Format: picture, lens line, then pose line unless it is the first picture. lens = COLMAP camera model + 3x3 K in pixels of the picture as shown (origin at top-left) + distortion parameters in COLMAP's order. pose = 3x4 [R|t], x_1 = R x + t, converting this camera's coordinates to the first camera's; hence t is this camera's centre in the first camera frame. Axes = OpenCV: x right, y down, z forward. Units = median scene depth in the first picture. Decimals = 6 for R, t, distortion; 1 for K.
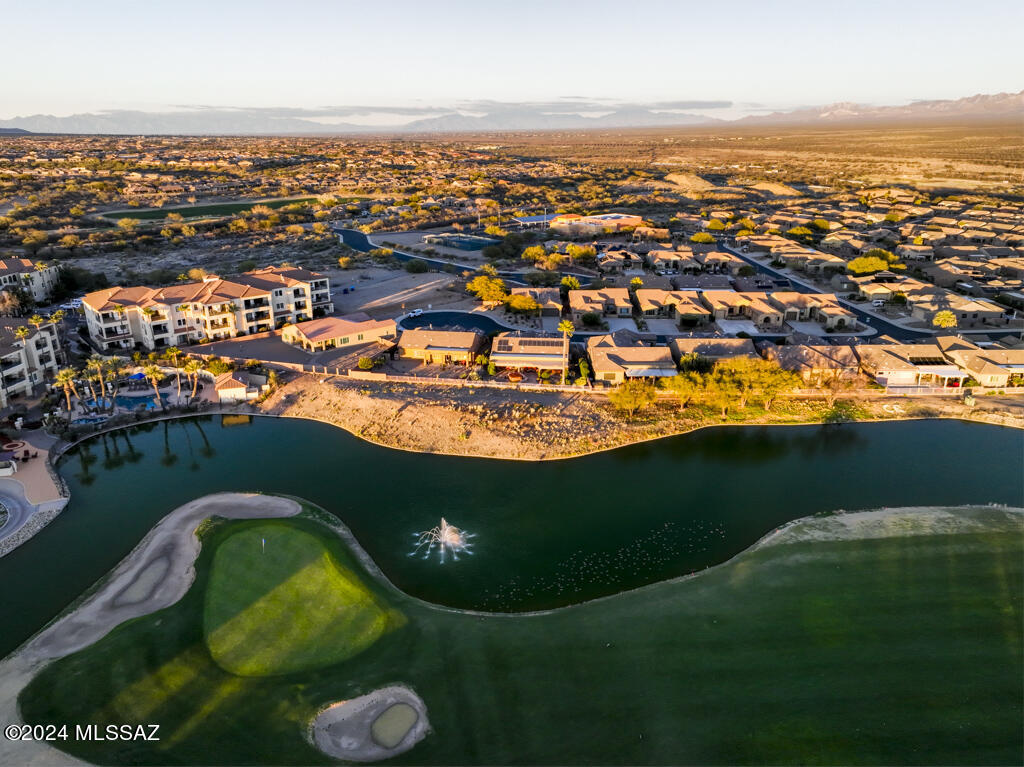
lens RADIAL K [[722.9, 0, 512.0], [0, 722.9, 383.5], [0, 0, 1]] dist [-0.006963, 0.023654]
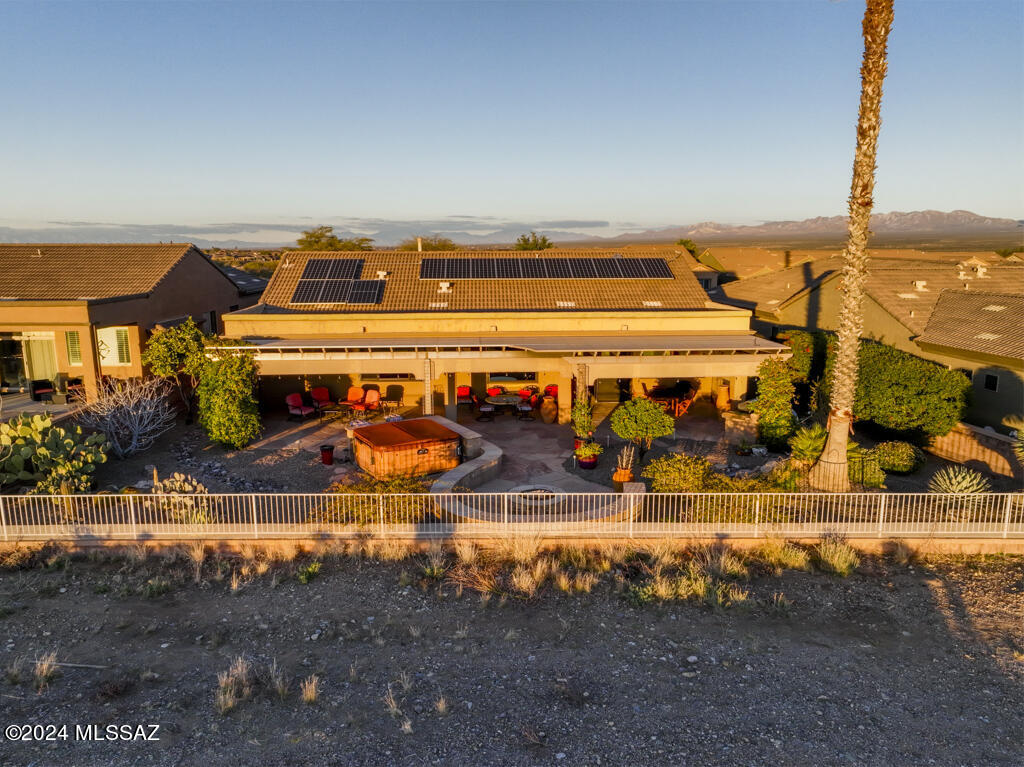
lens RADIAL K [[722.9, 0, 512.0], [0, 722.9, 383.5], [0, 0, 1]] dist [-0.006963, 0.023654]
pose [[0.989091, -0.028129, 0.144598, 0.005038], [0.049618, 0.987856, -0.147237, -0.000328], [-0.138700, 0.152805, 0.978475, 0.856343]]
